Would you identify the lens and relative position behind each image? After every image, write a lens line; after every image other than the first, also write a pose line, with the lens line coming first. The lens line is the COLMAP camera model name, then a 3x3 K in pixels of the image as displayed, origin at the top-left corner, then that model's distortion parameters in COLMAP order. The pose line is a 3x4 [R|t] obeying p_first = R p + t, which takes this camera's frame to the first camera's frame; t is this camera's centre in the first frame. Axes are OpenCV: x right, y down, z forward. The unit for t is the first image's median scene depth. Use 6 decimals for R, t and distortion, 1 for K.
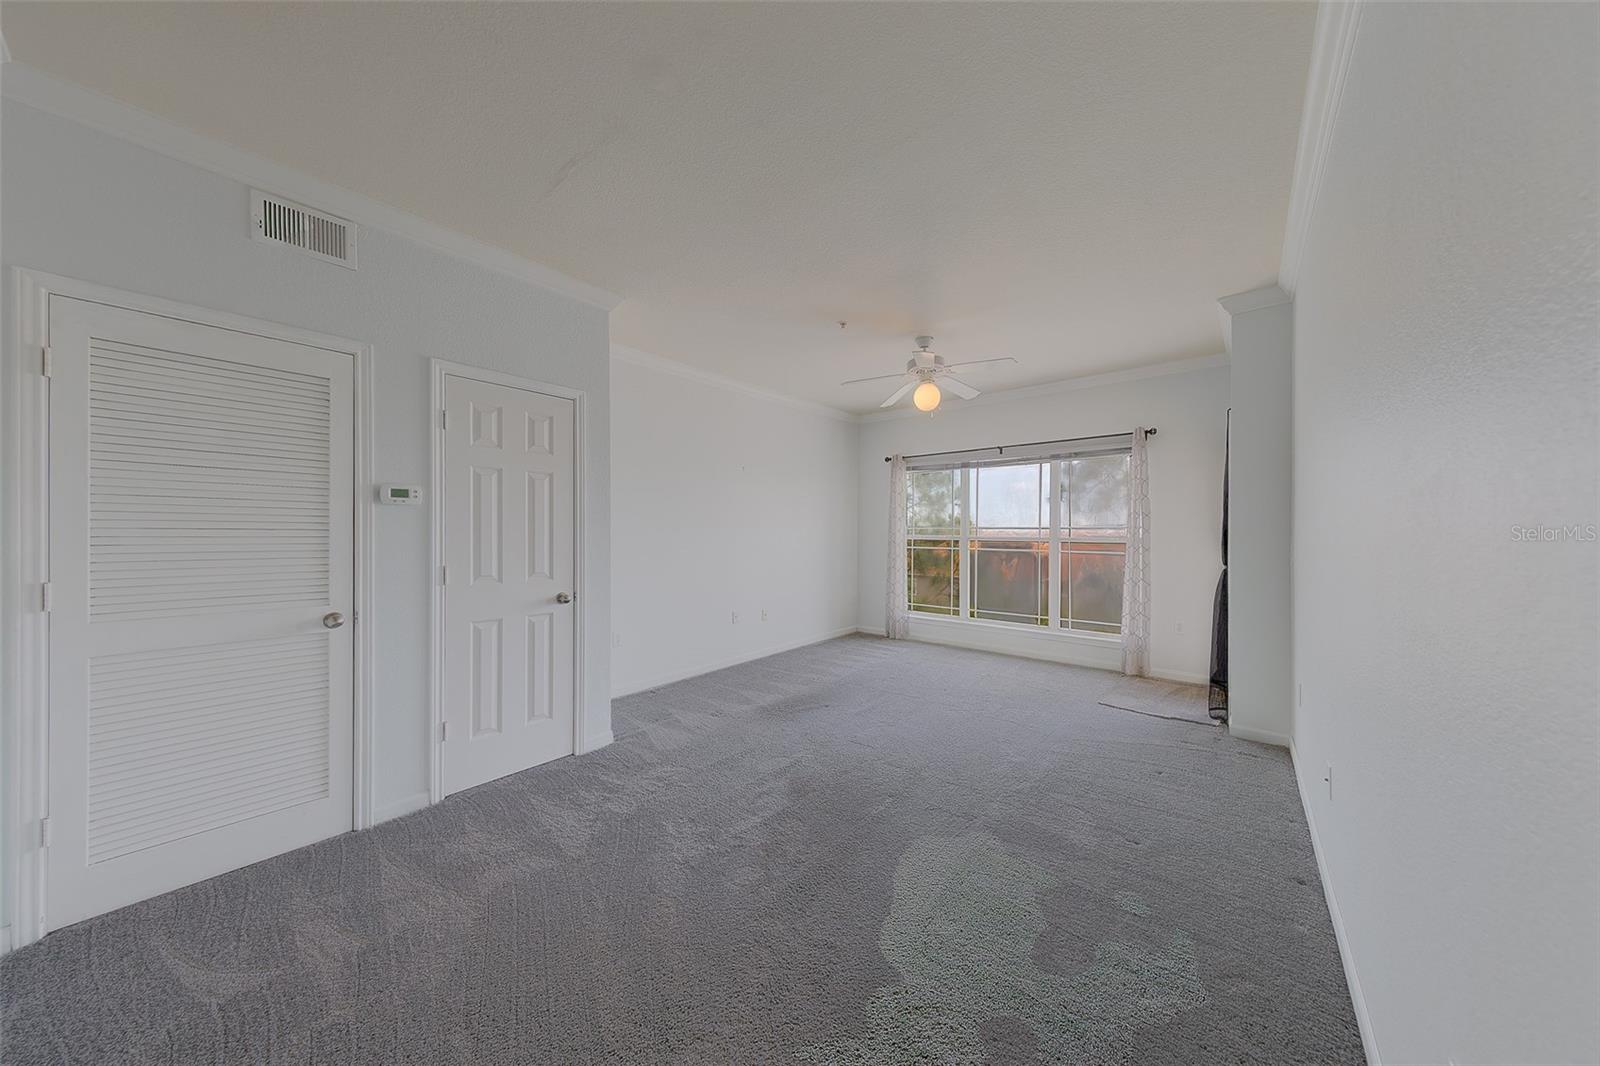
lens RADIAL K [[509.6, 0, 845.6], [0, 509.6, 536.5], [0, 0, 1]] dist [0.006559, -0.000539]
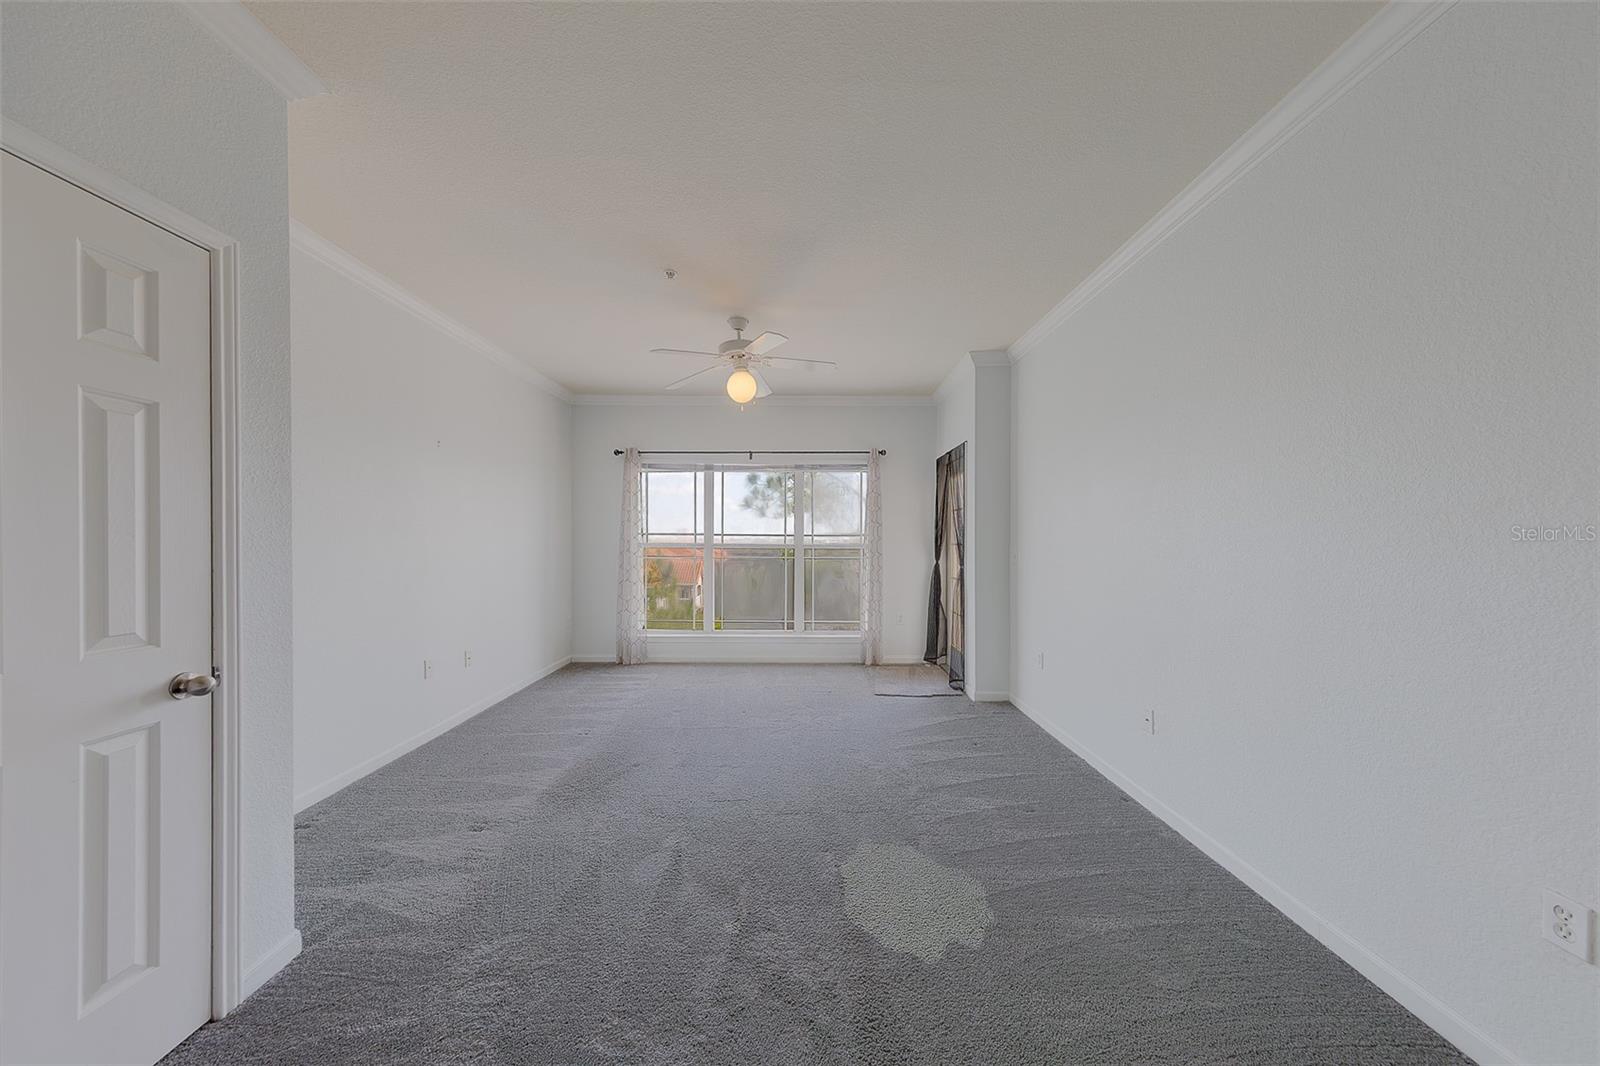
lens RADIAL K [[509.6, 0, 806.1], [0, 509.6, 543.1], [0, 0, 1]] dist [0.006559, -0.000539]
pose [[0.789513, -0.004588, 0.613716, -0.246915], [0.005134, 0.999986, 0.000871, -0.001201], [-0.613712, 0.002463, 0.789526, 0.190094]]
